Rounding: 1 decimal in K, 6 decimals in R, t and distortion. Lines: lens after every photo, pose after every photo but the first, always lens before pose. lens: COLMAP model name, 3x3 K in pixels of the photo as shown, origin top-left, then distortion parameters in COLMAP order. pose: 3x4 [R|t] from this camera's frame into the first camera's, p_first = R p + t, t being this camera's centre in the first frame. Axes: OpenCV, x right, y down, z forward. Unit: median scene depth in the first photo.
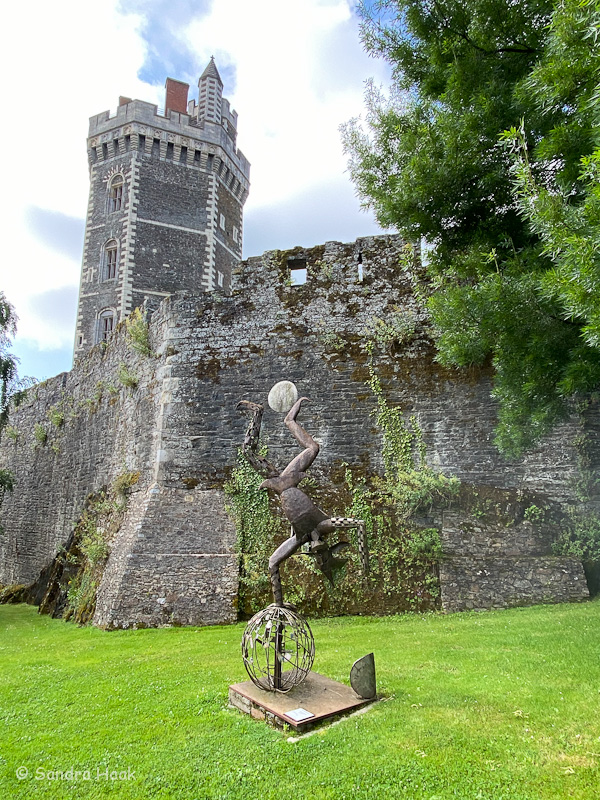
lens RADIAL K [[488.5, 0, 300.0], [0, 488.5, 400.0], [0, 0, 1]] dist [0.115541, -0.175416]
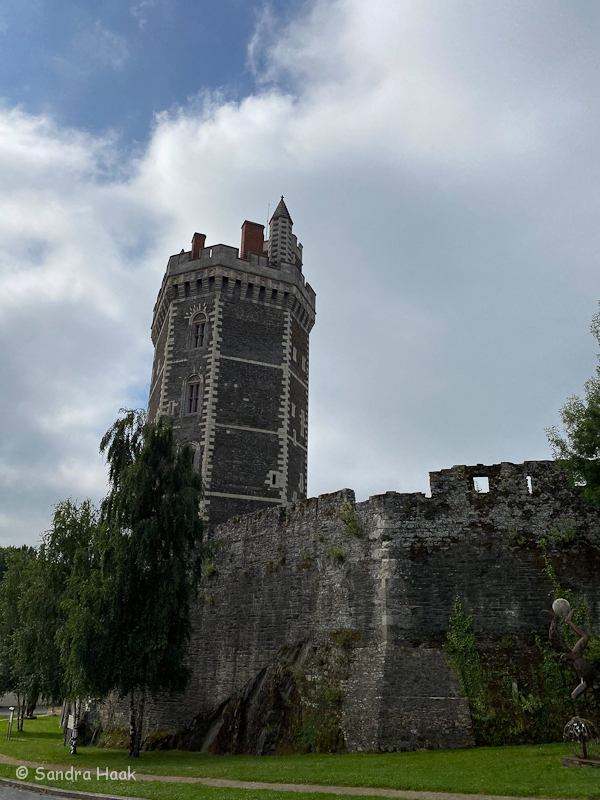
lens RADIAL K [[607.5, 0, 300.0], [0, 607.5, 400.0], [0, 0, 1]] dist [0.058715, -0.094327]
pose [[0.999843, 0.016060, 0.007533, -0.535254], [-0.014539, 0.985221, -0.170669, -0.188438], [-0.010162, 0.170533, 0.985300, -0.739851]]
